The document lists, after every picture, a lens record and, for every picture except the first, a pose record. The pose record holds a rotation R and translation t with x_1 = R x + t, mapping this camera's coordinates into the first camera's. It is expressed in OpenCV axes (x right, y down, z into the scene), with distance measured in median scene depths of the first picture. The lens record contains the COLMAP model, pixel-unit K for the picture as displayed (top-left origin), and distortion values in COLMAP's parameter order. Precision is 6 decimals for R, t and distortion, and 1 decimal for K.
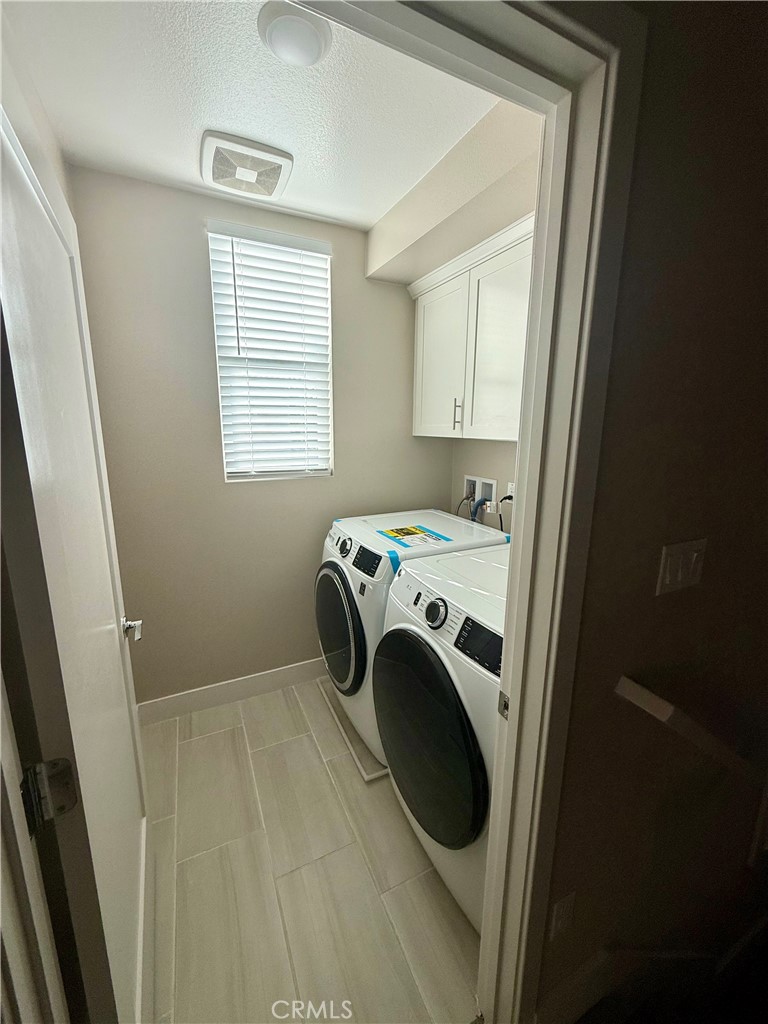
lens RADIAL K [[408.6, 0, 383.2], [0, 408.6, 508.8], [0, 0, 1]] dist [0.000556, -0.000241]
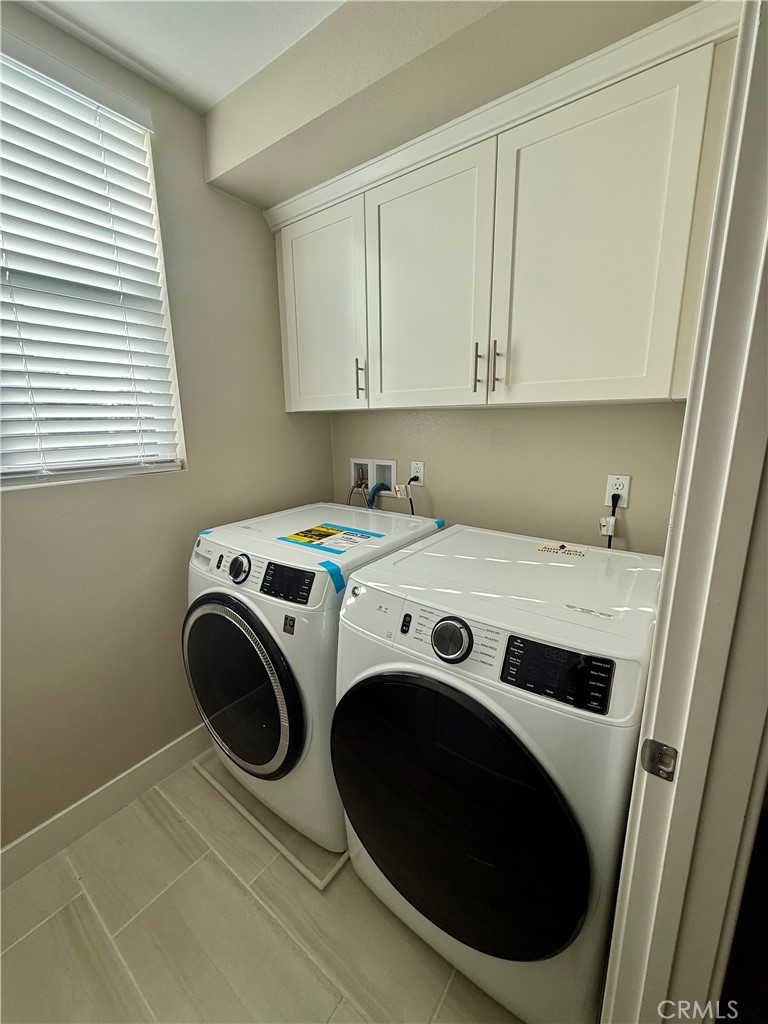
lens RADIAL K [[408.6, 0, 386.3], [0, 408.6, 508.3], [0, 0, 1]] dist [0.000556, -0.000241]
pose [[0.885947, -0.115248, 0.449239, -0.160258], [0.111156, 0.993166, 0.035575, -0.002562], [-0.450268, 0.018418, 0.892703, 0.263835]]
